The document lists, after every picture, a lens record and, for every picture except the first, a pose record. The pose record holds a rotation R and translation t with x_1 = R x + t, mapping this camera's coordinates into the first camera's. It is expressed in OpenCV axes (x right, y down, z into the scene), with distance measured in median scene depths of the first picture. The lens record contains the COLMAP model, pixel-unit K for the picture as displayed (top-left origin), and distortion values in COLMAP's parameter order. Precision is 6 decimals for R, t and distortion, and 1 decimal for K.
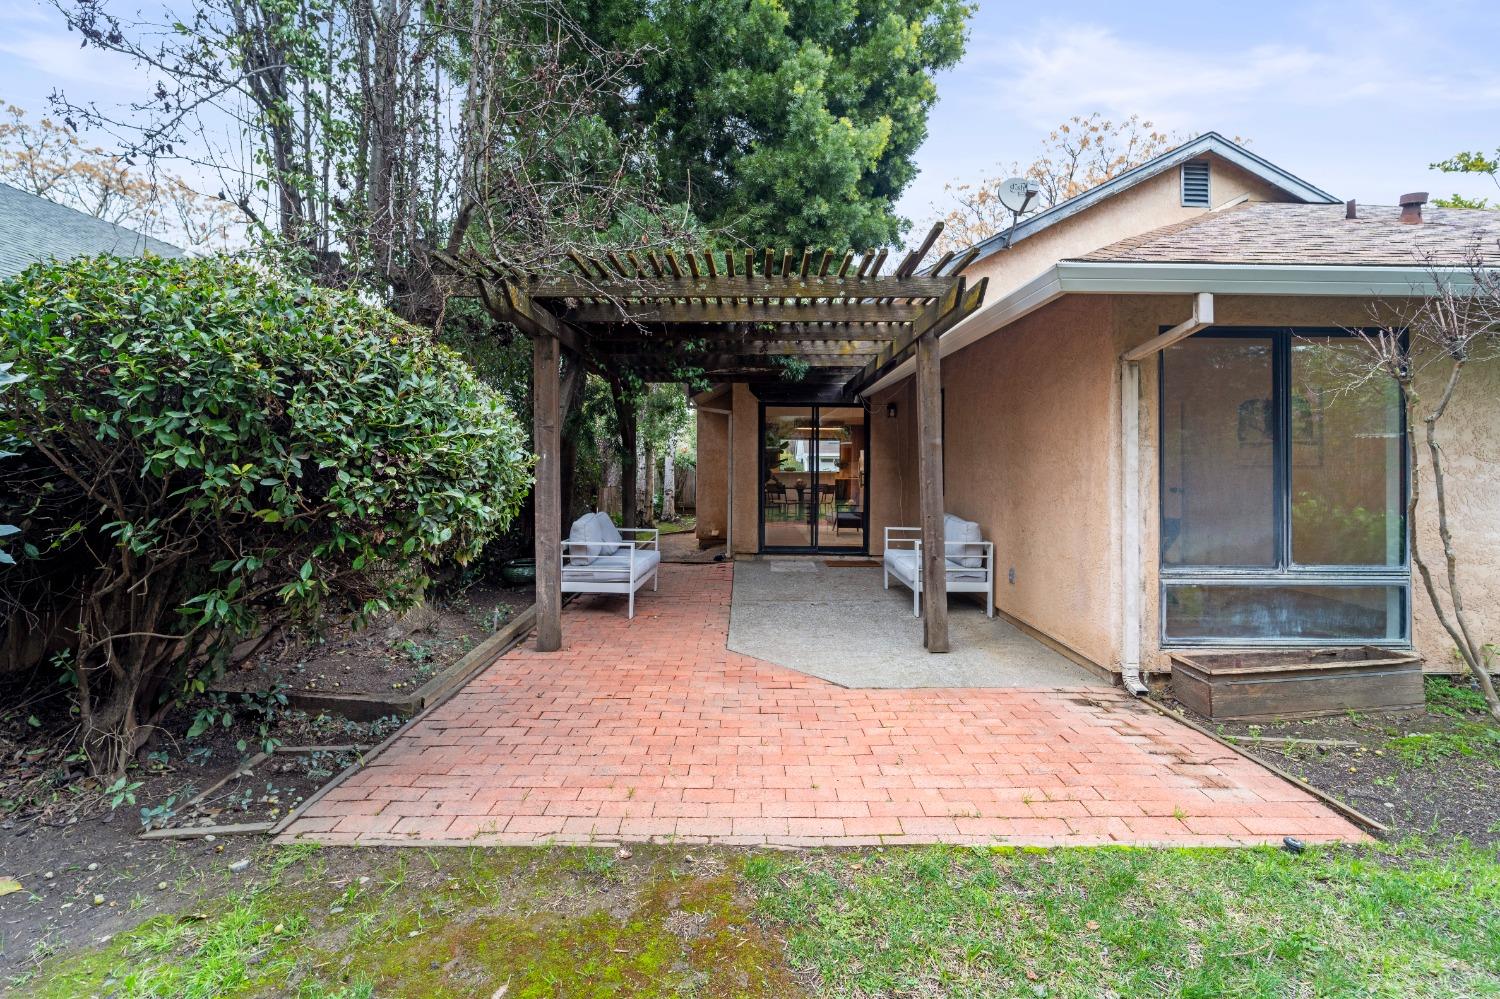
lens RADIAL K [[607.4, 0, 756.3], [0, 607.4, 455.8], [0, 0, 1]] dist [0.000104, -0.000586]
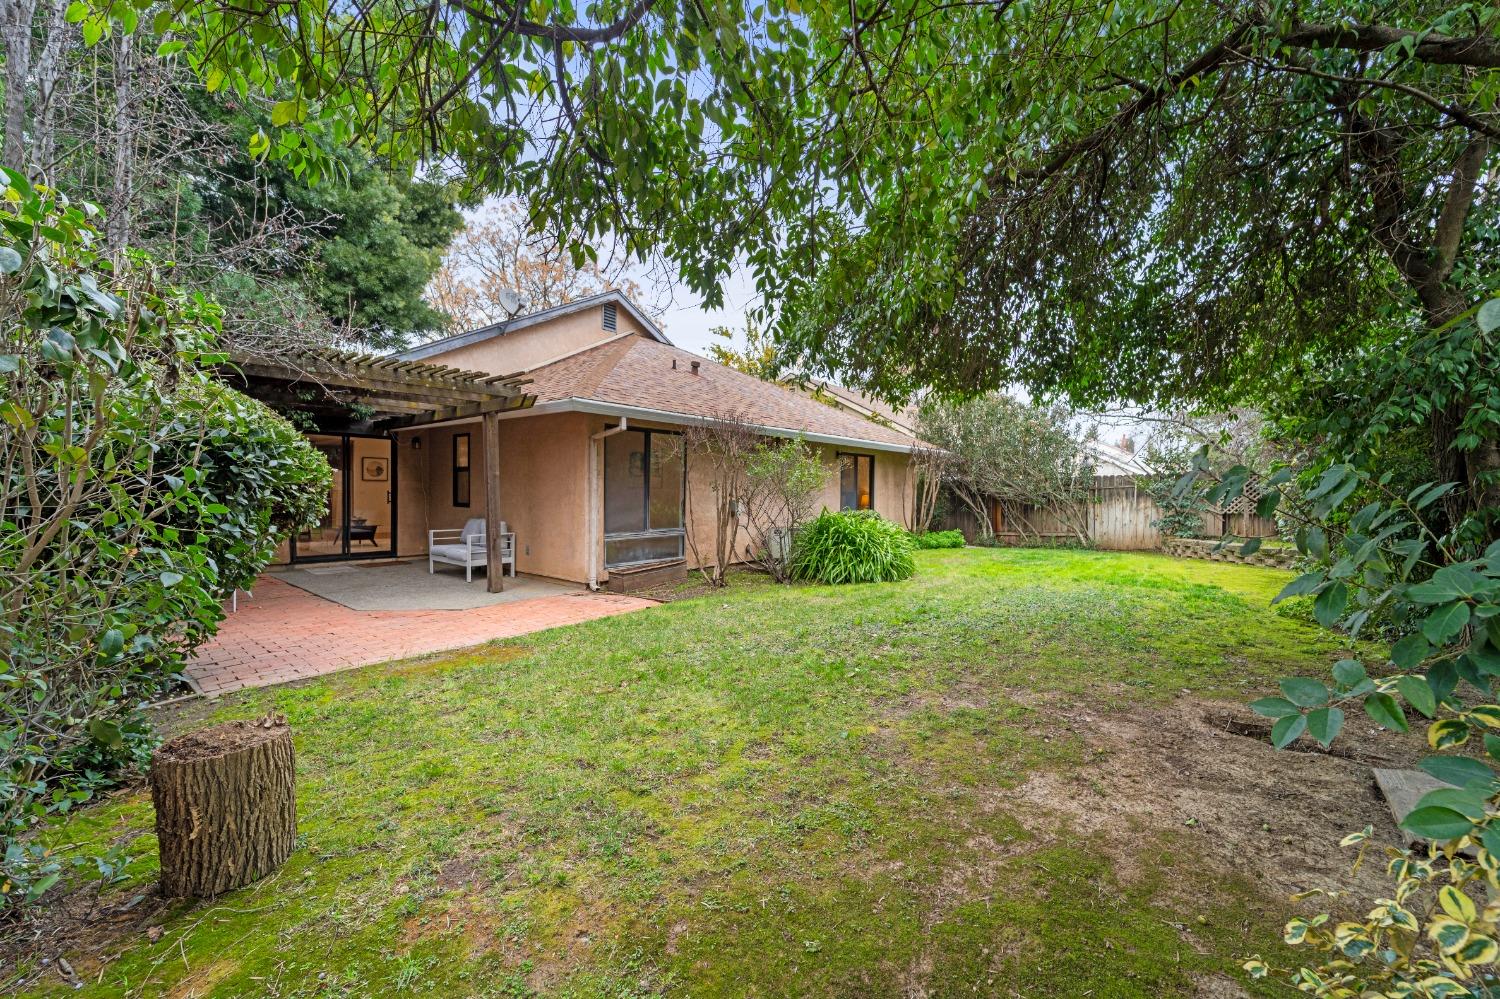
lens RADIAL K [[607.4, 0, 748.4], [0, 607.4, 491.7], [0, 0, 1]] dist [0.000104, -0.000586]
pose [[0.637282, -0.003164, 0.770624, -0.490976], [-0.016861, 0.999695, 0.018049, -0.011994], [-0.770446, -0.024496, 0.637034, -0.564058]]
